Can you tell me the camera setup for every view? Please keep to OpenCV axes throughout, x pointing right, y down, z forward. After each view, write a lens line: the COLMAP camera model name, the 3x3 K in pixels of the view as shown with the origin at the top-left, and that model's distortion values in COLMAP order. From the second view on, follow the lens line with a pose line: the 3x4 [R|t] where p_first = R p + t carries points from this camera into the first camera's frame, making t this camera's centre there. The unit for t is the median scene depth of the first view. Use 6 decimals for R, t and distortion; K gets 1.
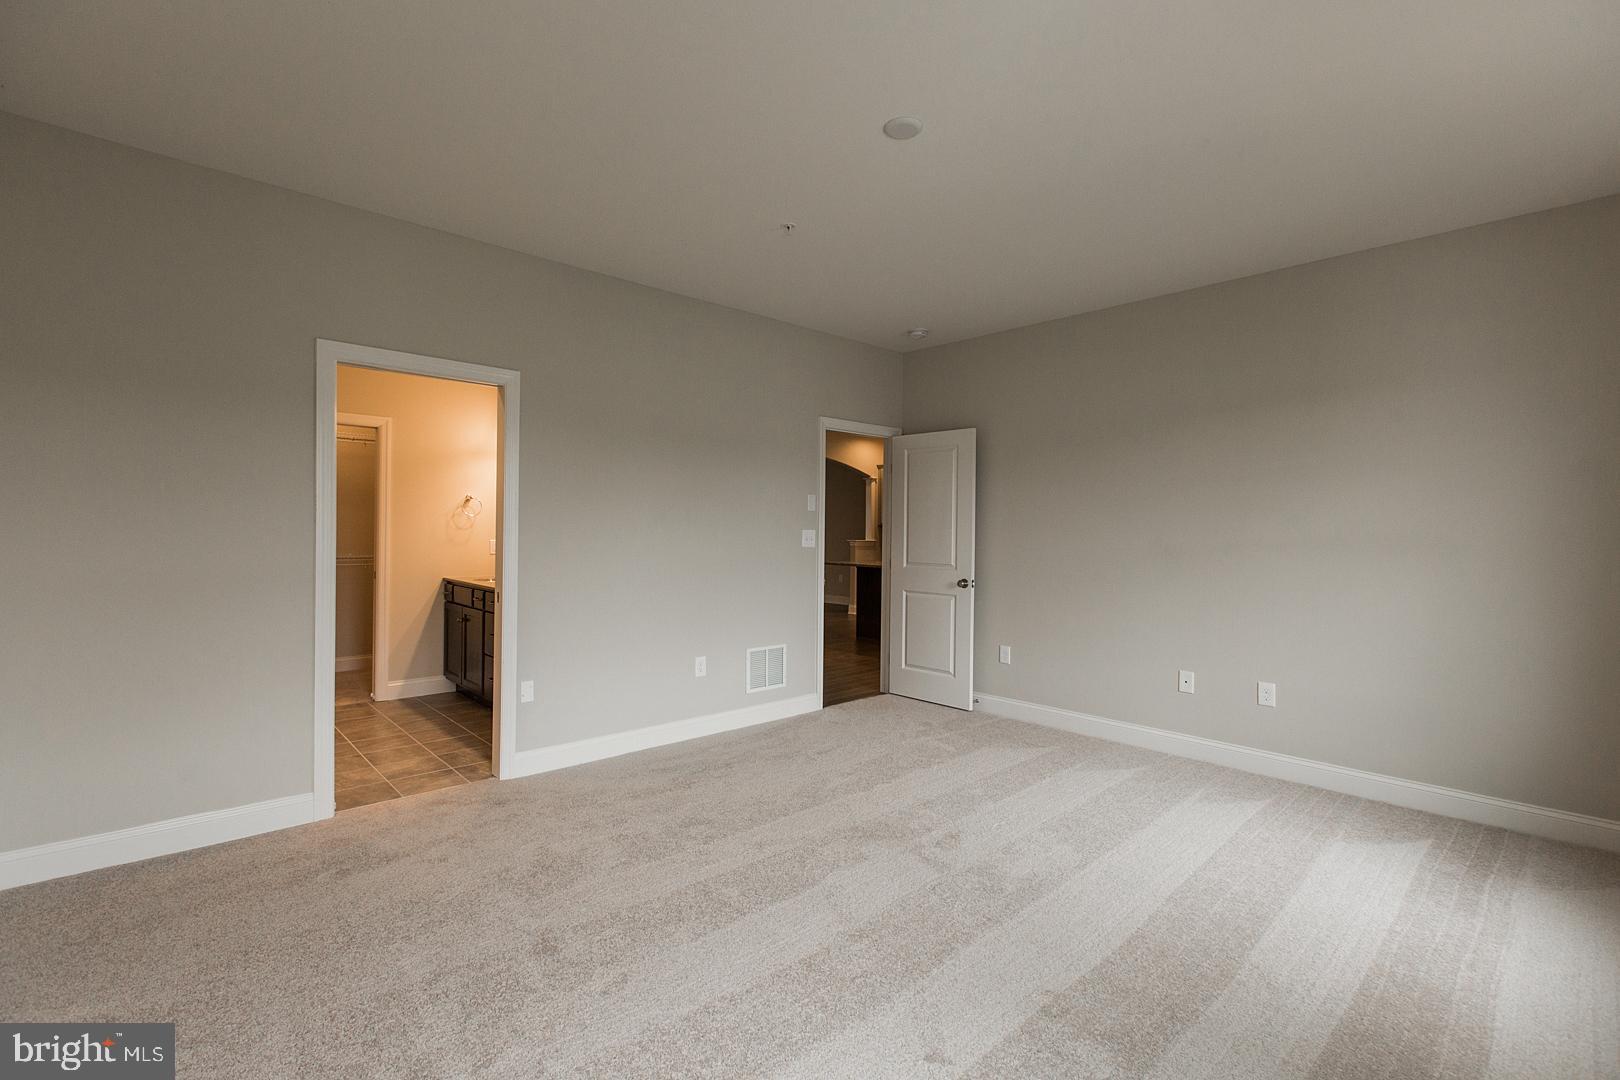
lens RADIAL K [[769.0, 0, 806.6], [0, 769.0, 531.0], [0, 0, 1]] dist [0.004854, -0.002006]
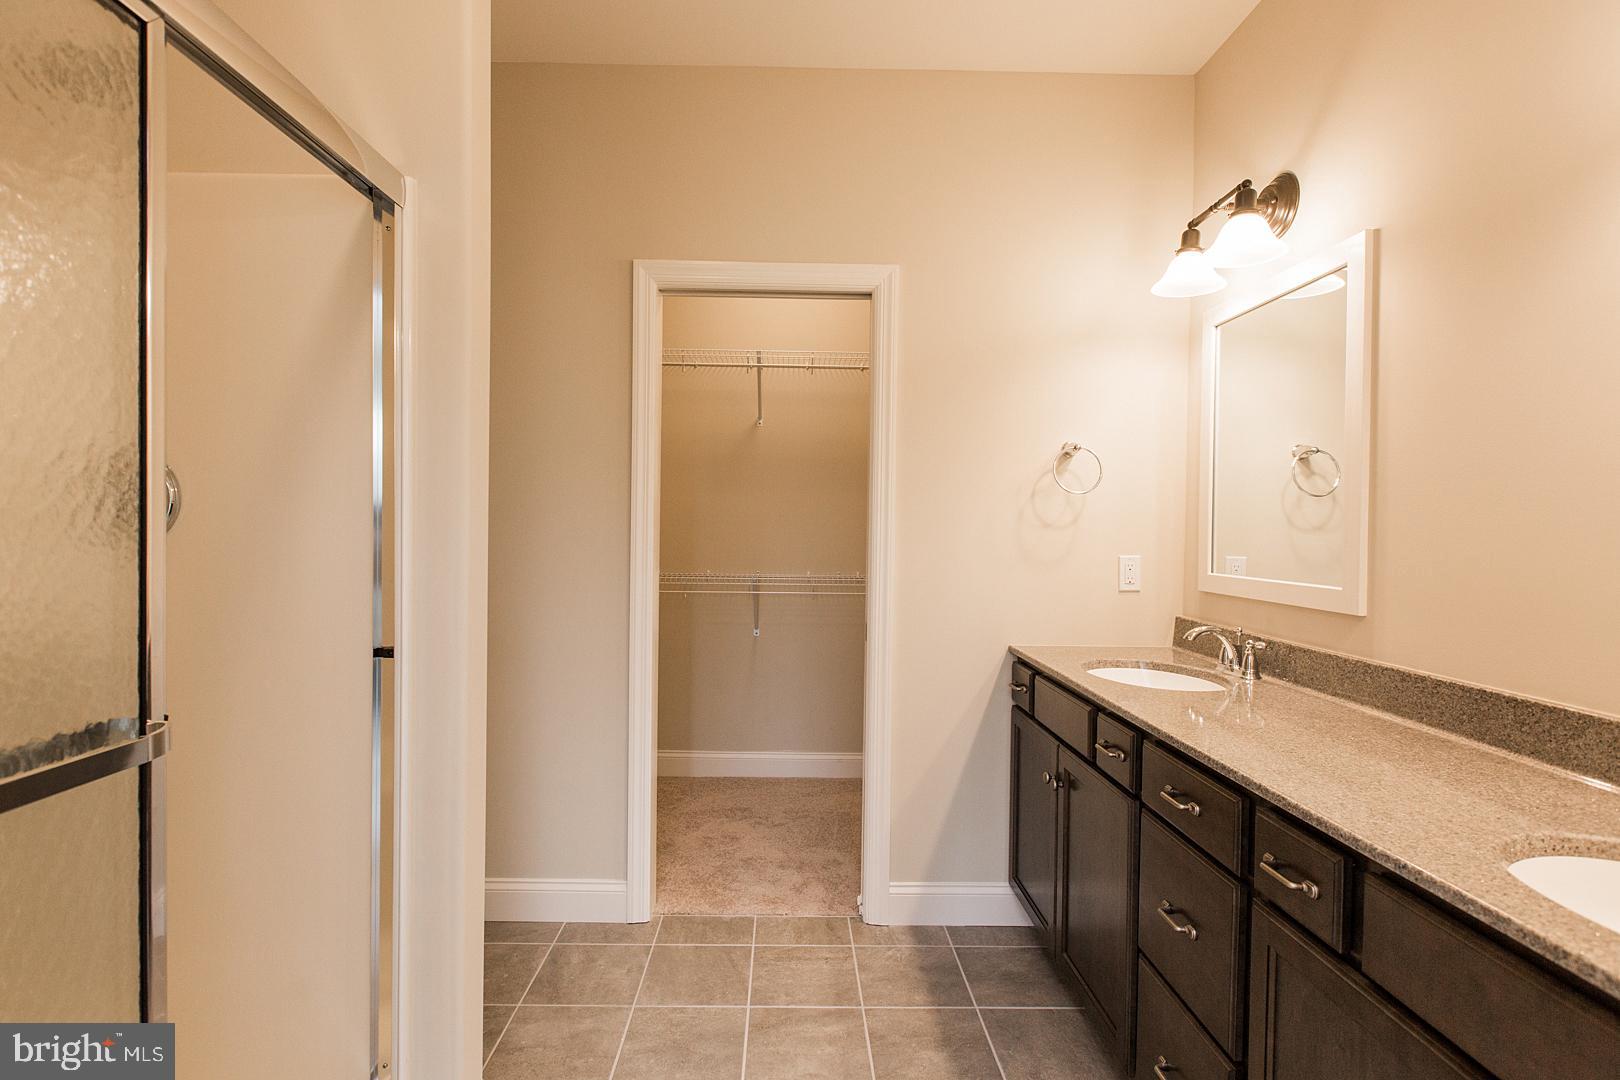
lens RADIAL K [[769.5, 0, 797.3], [0, 769.5, 536.6], [0, 0, 1]] dist [0.000421, 0.000212]
pose [[0.748083, 0.000693, -0.663605, -0.294837], [-0.004965, 0.999977, -0.004553, 0.006582], [0.663587, 0.006701, 0.748069, 0.638999]]
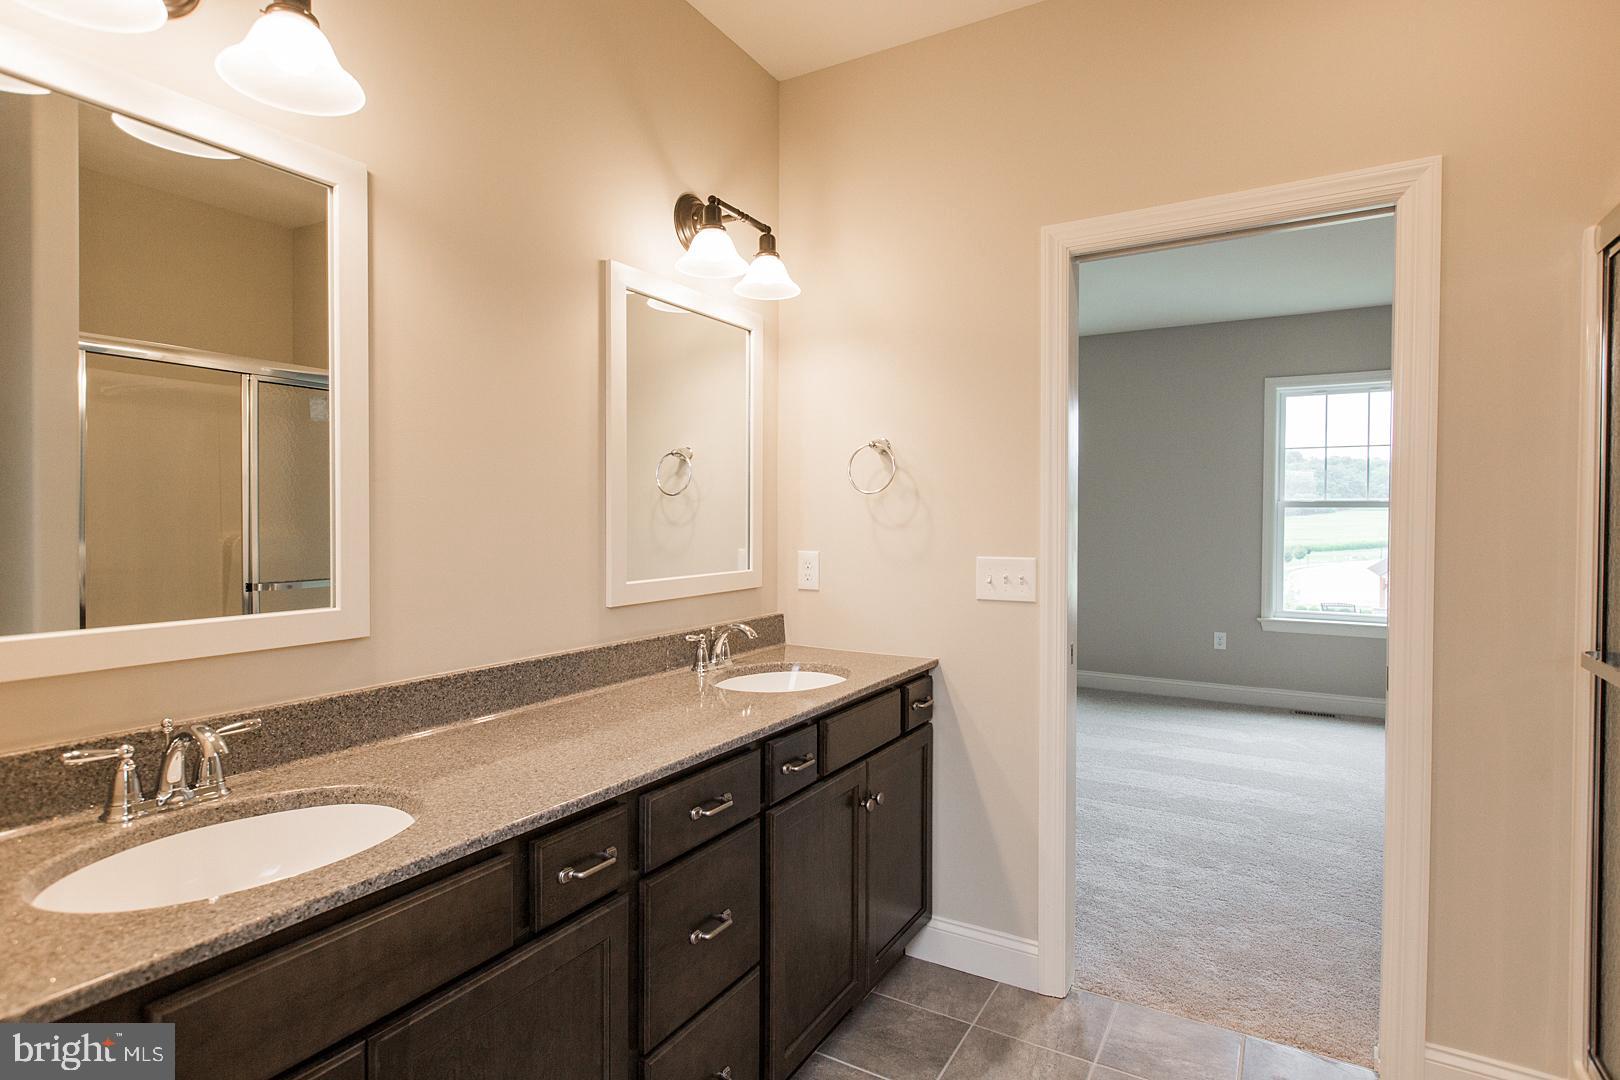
lens RADIAL K [[885.7, 0, 808.3], [0, 885.7, 533.9], [0, 0, 1]] dist [0.002116, 0.002389]
pose [[-0.308418, -0.034671, 0.950619, -0.656793], [0.006858, 0.999229, 0.038668, -0.008060], [-0.951226, 0.018445, -0.307943, 0.977664]]
